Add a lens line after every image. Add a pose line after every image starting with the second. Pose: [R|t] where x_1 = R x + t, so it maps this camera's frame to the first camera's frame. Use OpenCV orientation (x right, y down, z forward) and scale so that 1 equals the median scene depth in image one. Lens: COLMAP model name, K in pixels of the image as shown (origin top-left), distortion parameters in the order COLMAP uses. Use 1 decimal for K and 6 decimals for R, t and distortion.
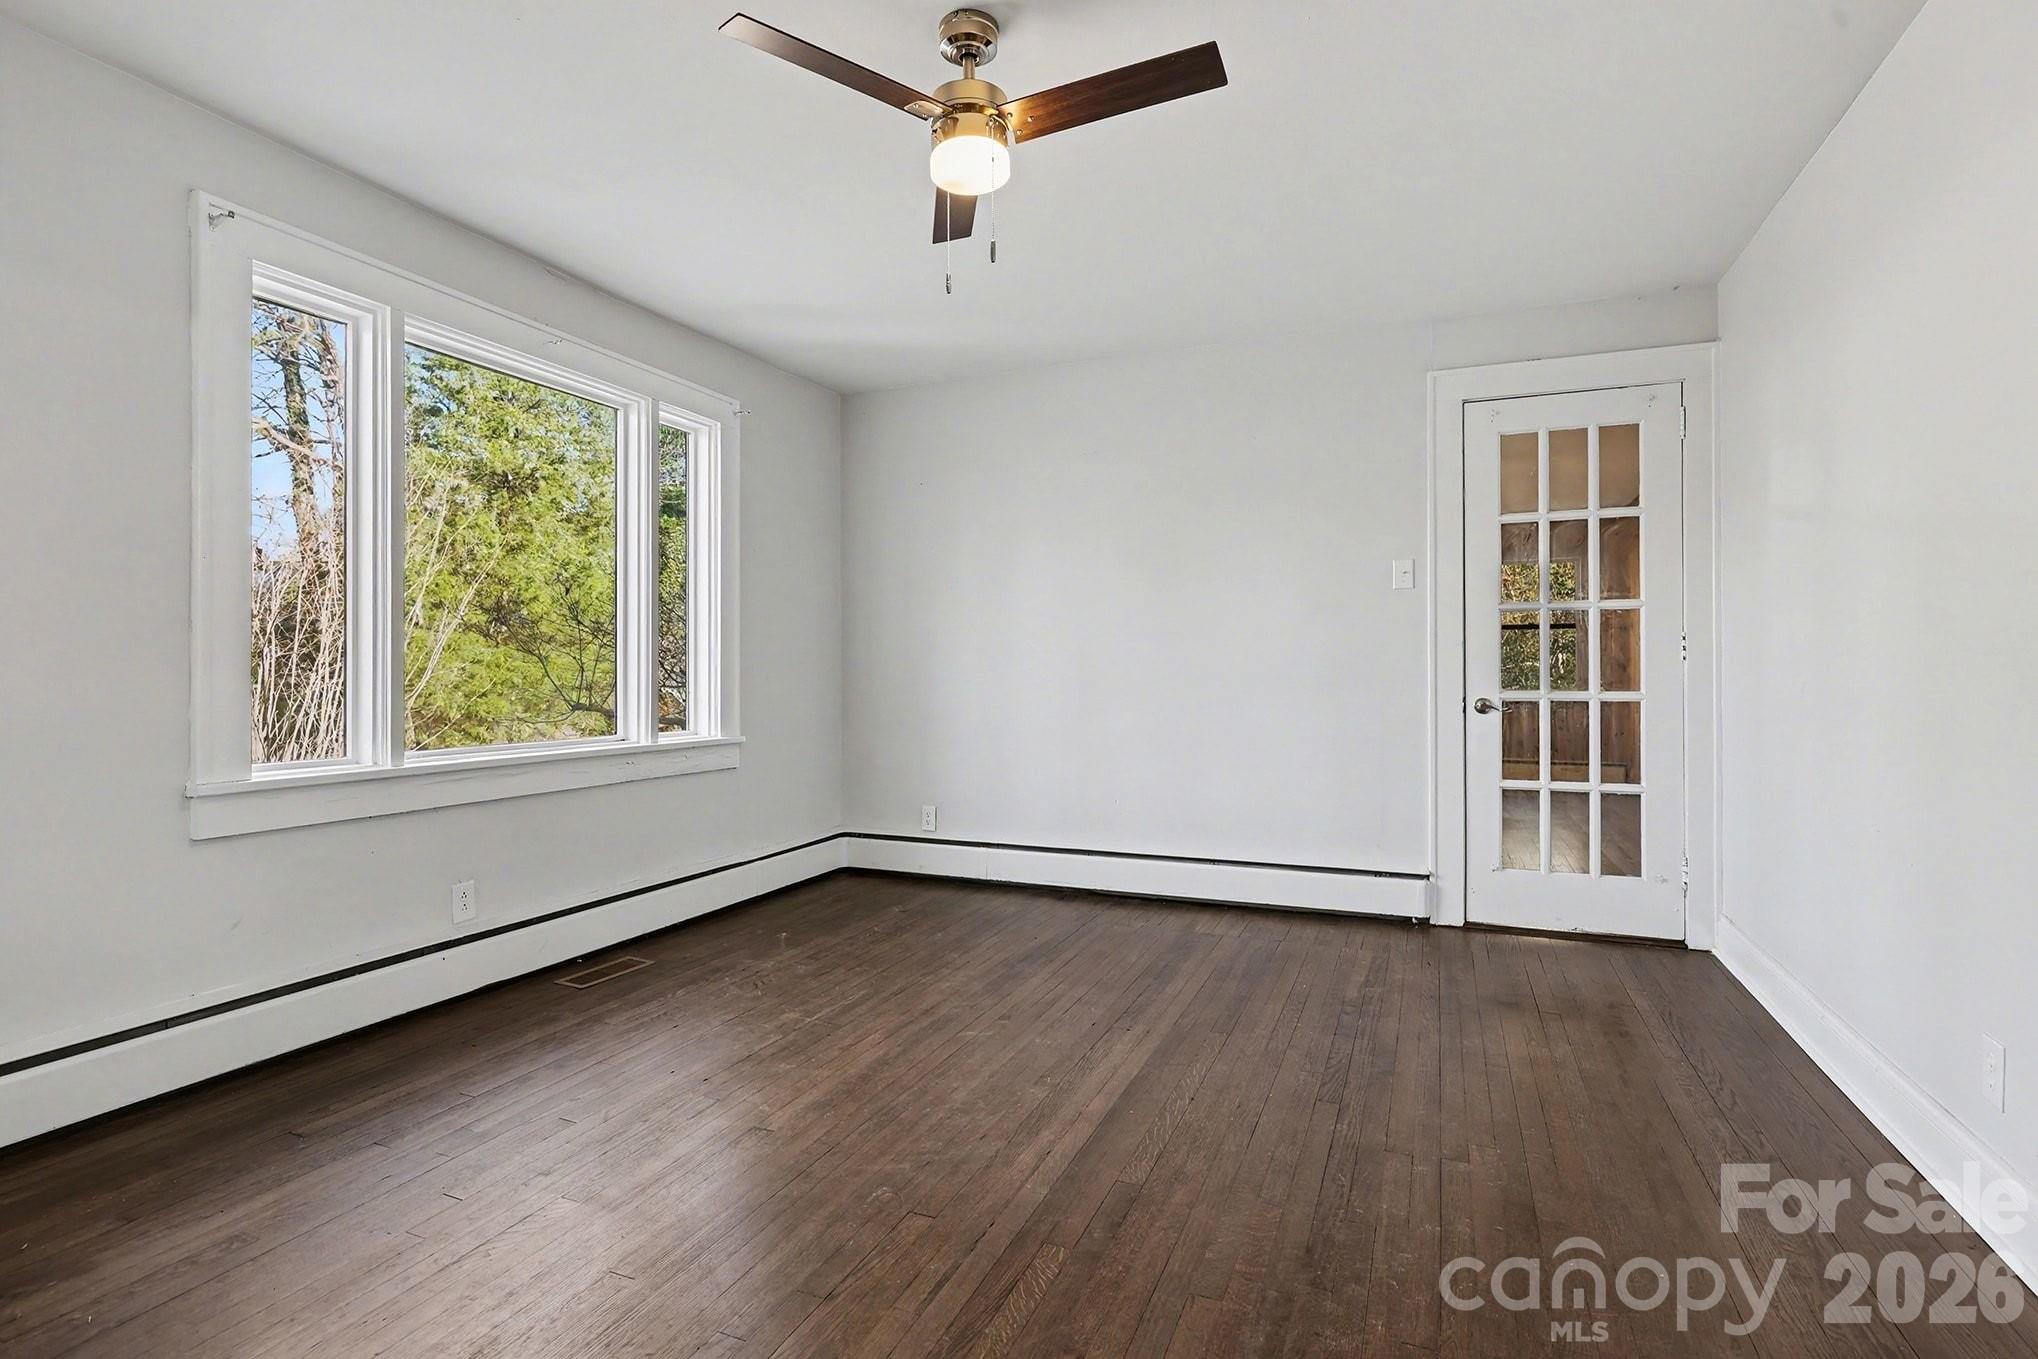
lens RADIAL K [[976.7, 0, 1000.9], [0, 976.7, 671.5], [0, 0, 1]] dist [-0.001563, -0.000271]
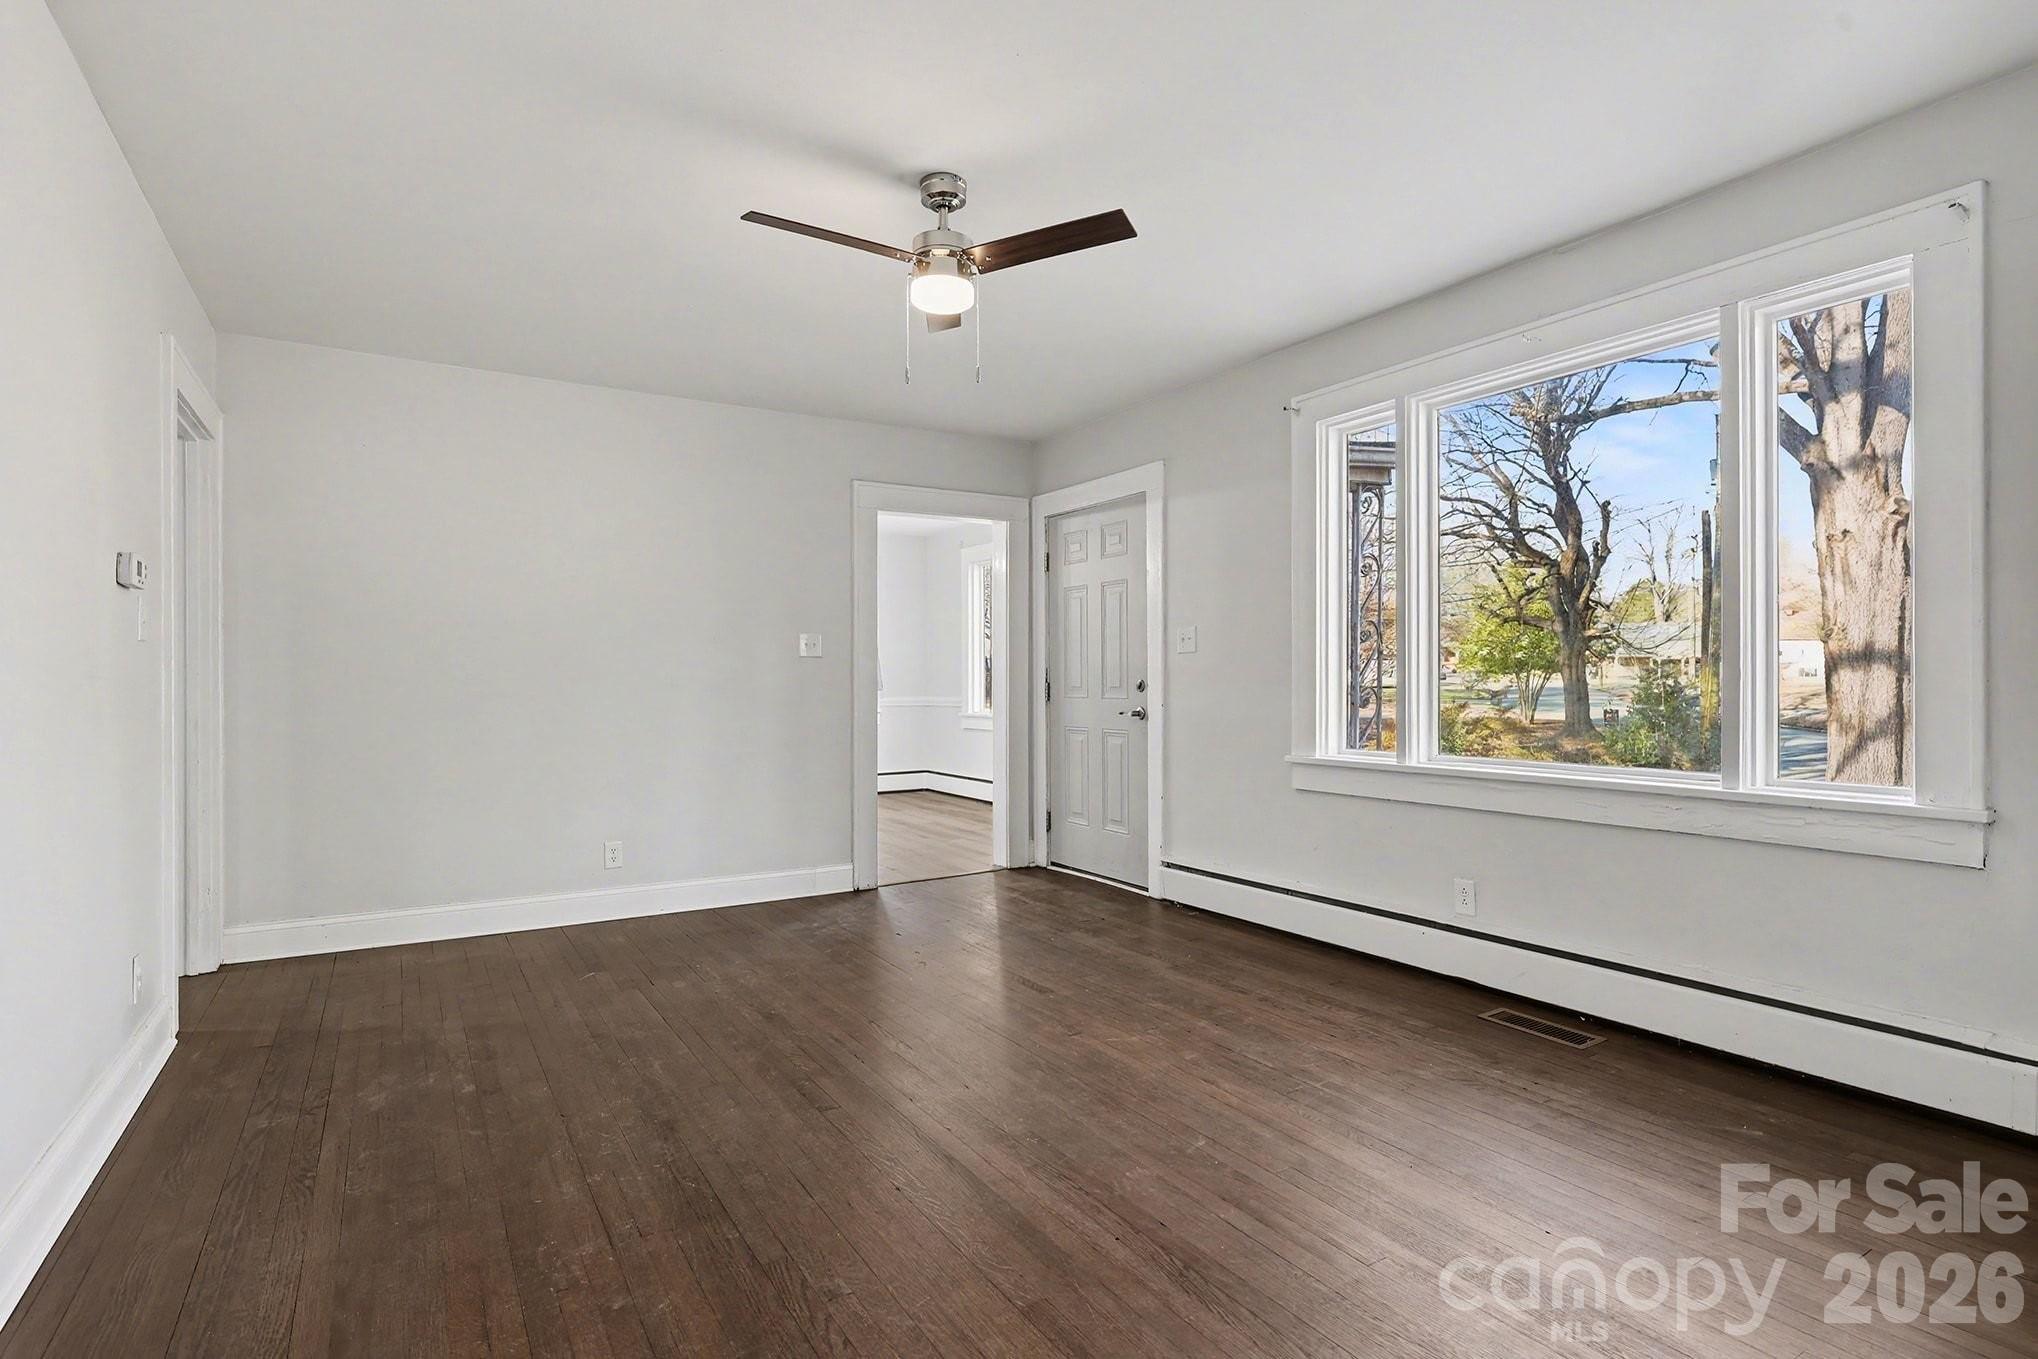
lens RADIAL K [[1018.2, 0, 1019.0], [0, 1018.2, 679.5], [0, 0, 1]] dist [0.000249, -0.000015]
pose [[-0.559728, -0.001922, -0.828674, 0.710480], [0.002997, 0.999986, -0.004344, -0.005068], [0.828671, -0.004915, -0.559714, 1.284496]]
